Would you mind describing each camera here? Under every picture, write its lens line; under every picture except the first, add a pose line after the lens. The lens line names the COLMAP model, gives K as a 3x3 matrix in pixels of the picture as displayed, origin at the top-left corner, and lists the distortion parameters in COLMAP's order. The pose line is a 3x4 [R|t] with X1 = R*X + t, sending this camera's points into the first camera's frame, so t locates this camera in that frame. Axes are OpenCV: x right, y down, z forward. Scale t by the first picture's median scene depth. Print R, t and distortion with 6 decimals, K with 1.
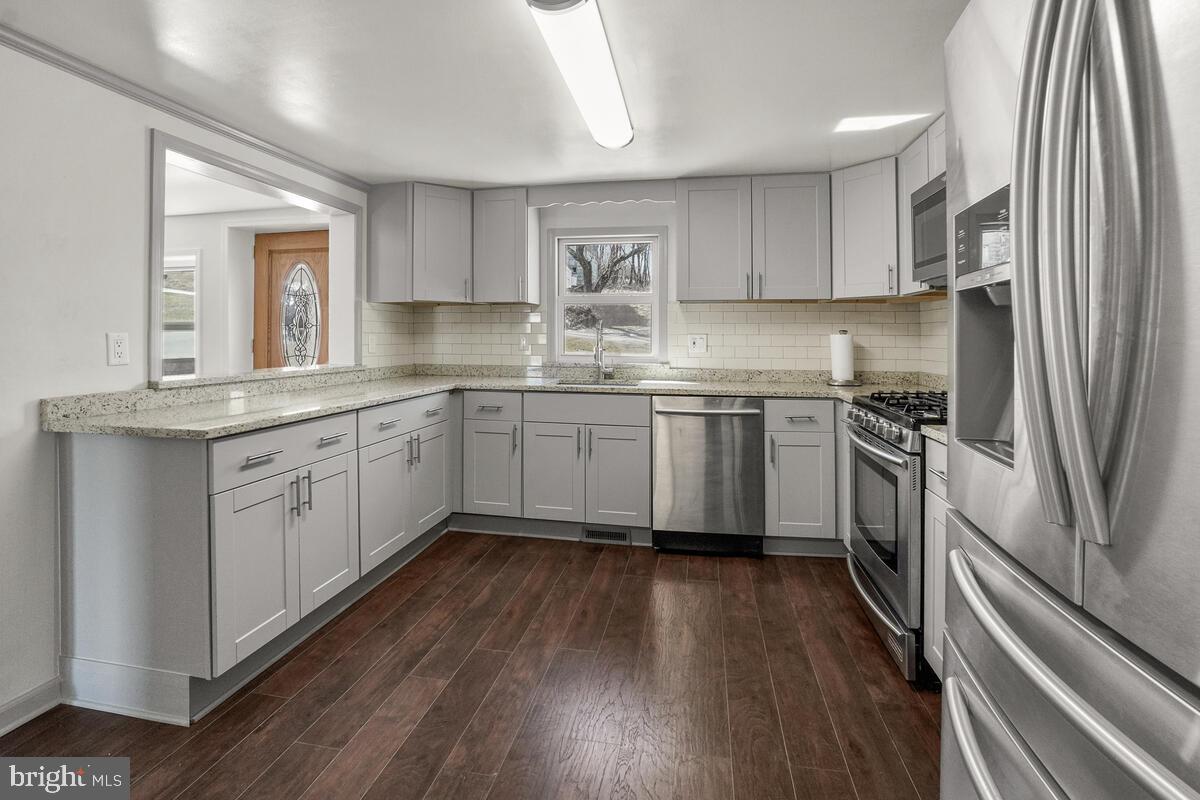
lens RADIAL K [[549.1, 0, 589.6], [0, 549.1, 334.2], [0, 0, 1]] dist [-0.032692, 0.000187]
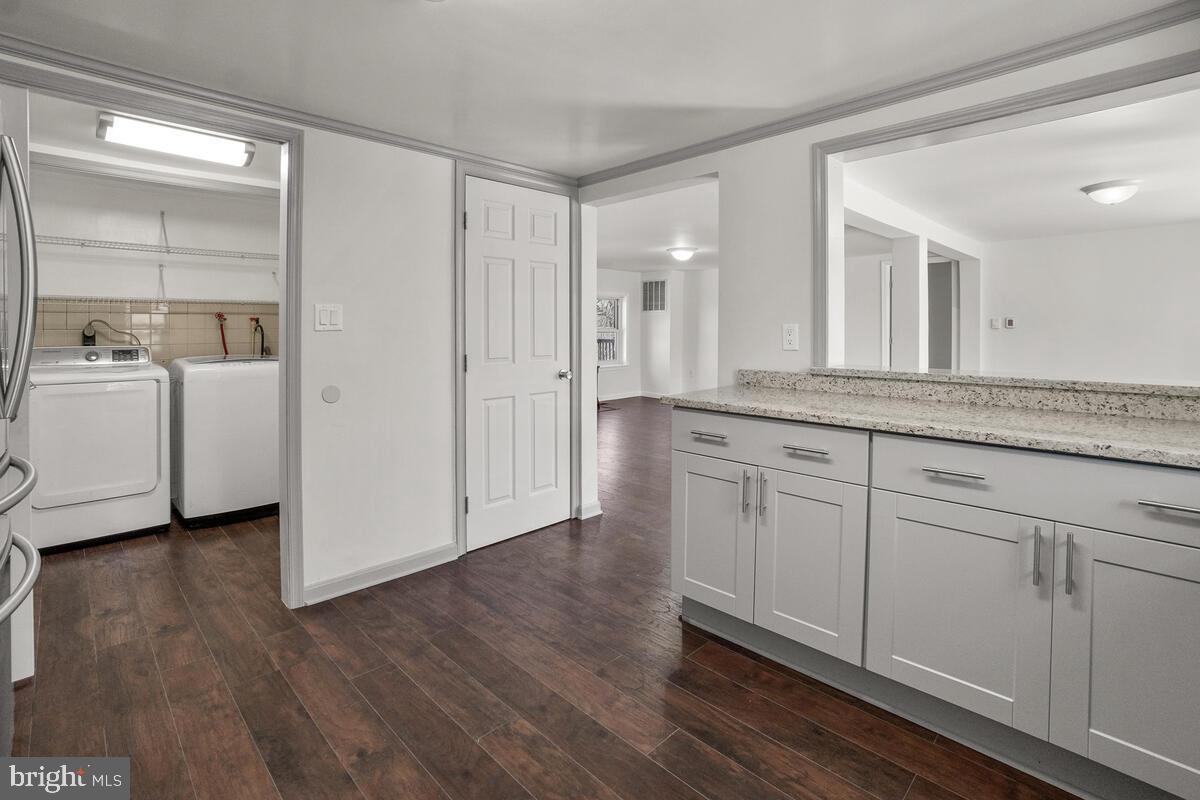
lens RADIAL K [[549.1, 0, 589.6], [0, 549.1, 334.2], [0, 0, 1]] dist [-0.032692, 0.000187]
pose [[-0.558590, 0.006832, -0.829416, 0.278168], [0.002427, 0.999975, 0.006602, 0.006911], [0.829440, 0.001675, -0.558593, 0.860987]]
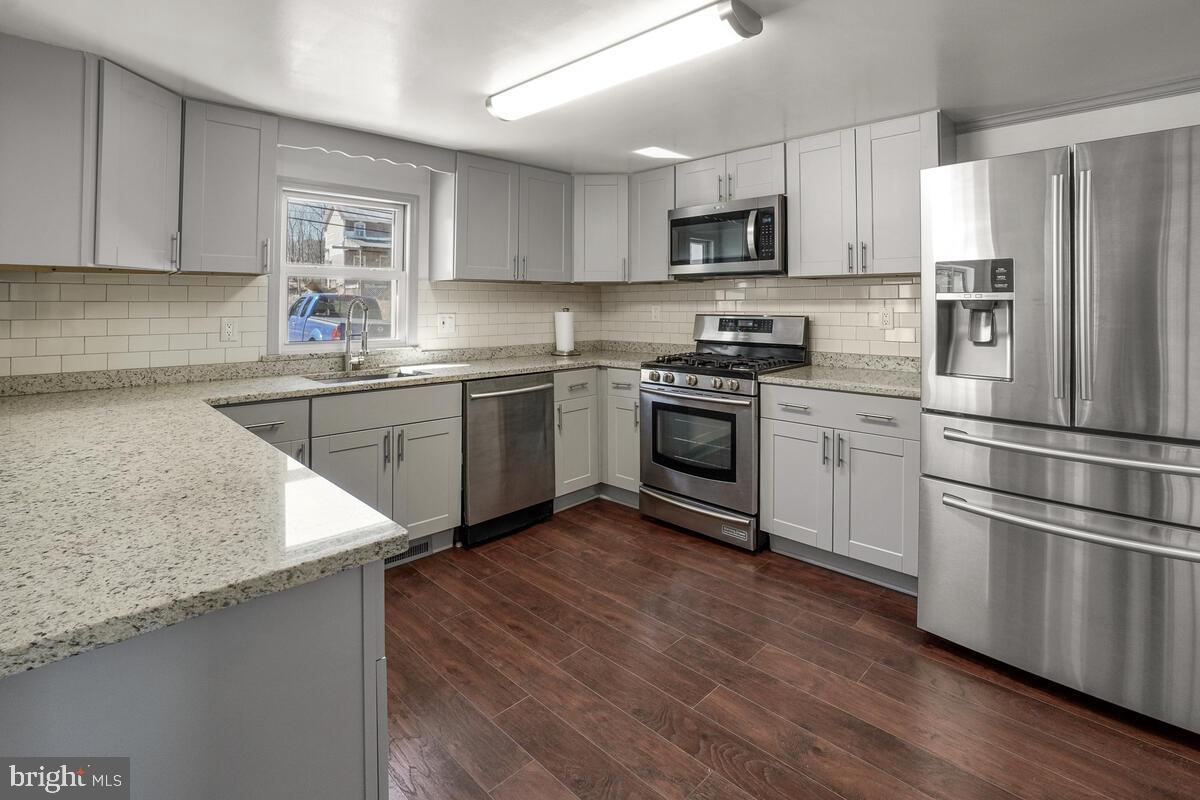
lens RADIAL K [[568.6, 0, 575.8], [0, 568.6, 297.5], [0, 0, 1]] dist [-0.019622, 0.000181]
pose [[0.588039, 0.002855, 0.808828, -0.563658], [0.004380, 0.999968, -0.006714, -0.024053], [-0.808821, 0.007491, 0.588007, 0.285361]]
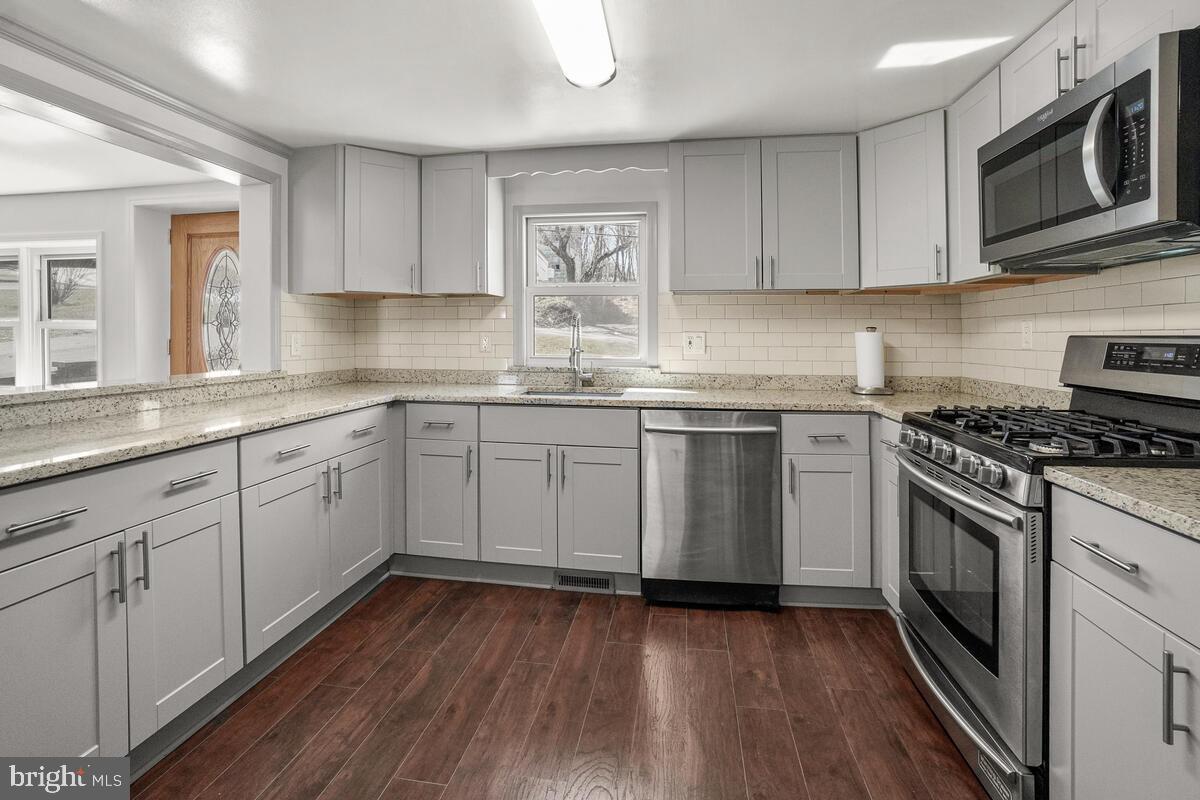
lens RADIAL K [[549.1, 0, 589.6], [0, 549.1, 334.2], [0, 0, 1]] dist [-0.032692, 0.000187]
pose [[0.999553, -0.002320, 0.029792, 0.016614], [0.002240, 0.999994, 0.002722, 0.000734], [-0.029798, -0.002654, 0.999552, 0.209193]]
